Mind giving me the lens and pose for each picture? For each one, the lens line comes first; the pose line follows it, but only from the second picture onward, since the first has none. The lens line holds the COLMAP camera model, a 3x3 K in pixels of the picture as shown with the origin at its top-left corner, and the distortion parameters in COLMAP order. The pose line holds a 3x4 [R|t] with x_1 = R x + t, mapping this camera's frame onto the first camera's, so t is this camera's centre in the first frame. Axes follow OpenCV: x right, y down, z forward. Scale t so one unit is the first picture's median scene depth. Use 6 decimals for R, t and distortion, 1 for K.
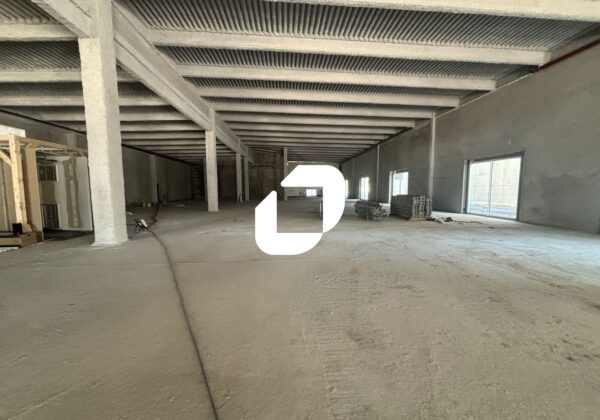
lens RADIAL K [[243.2, 0, 301.5], [0, 243.2, 208.2], [0, 0, 1]] dist [0.003399, 0.000256]
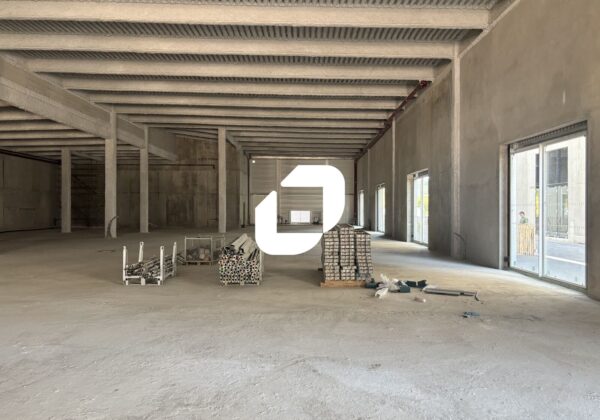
lens RADIAL K [[454.6, 0, 299.6], [0, 454.6, 210.4], [0, 0, 1]] dist [0.016177, -0.012076]
pose [[0.997387, 0.005108, -0.072059, 0.338768], [-0.010608, 0.997039, -0.076162, -0.014621], [0.071457, 0.076728, 0.994488, 0.158001]]
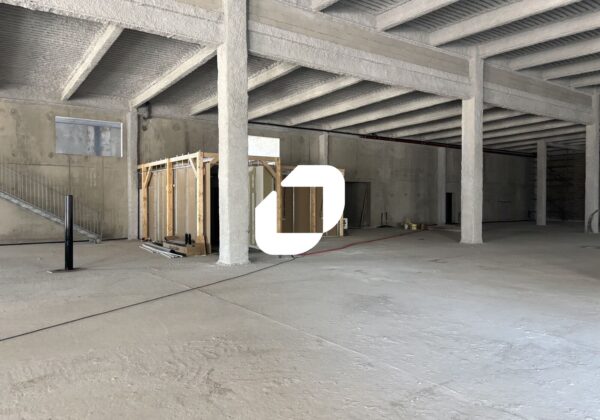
lens RADIAL K [[454.6, 0, 300.6], [0, 454.6, 210.0], [0, 0, 1]] dist [0.016177, -0.012076]
pose [[0.524707, 0.016183, -0.851129, 0.319139], [-0.066437, 0.997548, -0.021991, -0.012568], [0.848686, 0.068085, 0.524496, 0.141998]]
